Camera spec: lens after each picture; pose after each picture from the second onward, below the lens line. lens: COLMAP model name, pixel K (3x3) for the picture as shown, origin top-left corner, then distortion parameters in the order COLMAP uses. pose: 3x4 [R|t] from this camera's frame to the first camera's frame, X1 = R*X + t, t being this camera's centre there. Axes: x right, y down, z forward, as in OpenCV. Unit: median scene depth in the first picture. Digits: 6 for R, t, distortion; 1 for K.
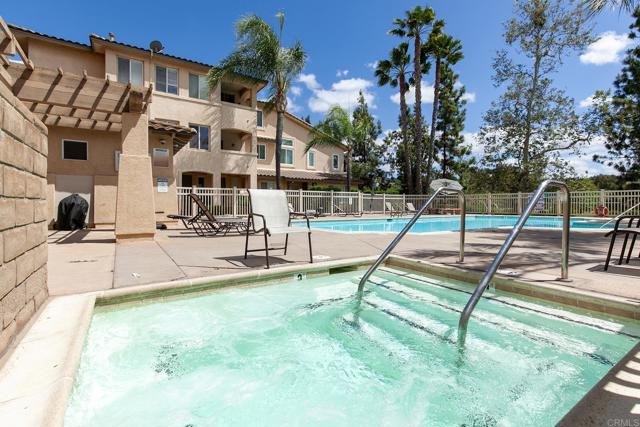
lens RADIAL K [[301.9, 0, 320.0], [0, 301.9, 206.1], [0, 0, 1]] dist [-0.000481, -0.000828]
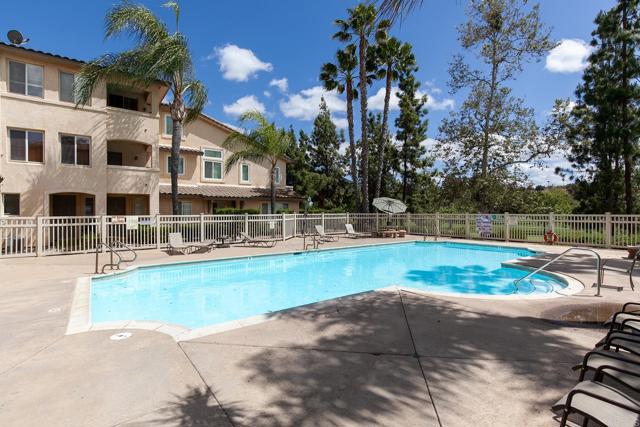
lens RADIAL K [[306.7, 0, 320.0], [0, 306.7, 213.5], [0, 0, 1]] dist [-0.001238, -0.000527]
pose [[0.998708, -0.003964, 0.050657, 0.147086], [0.003987, 0.999992, -0.000361, -0.036915], [-0.050656, 0.000563, 0.998716, 0.095639]]
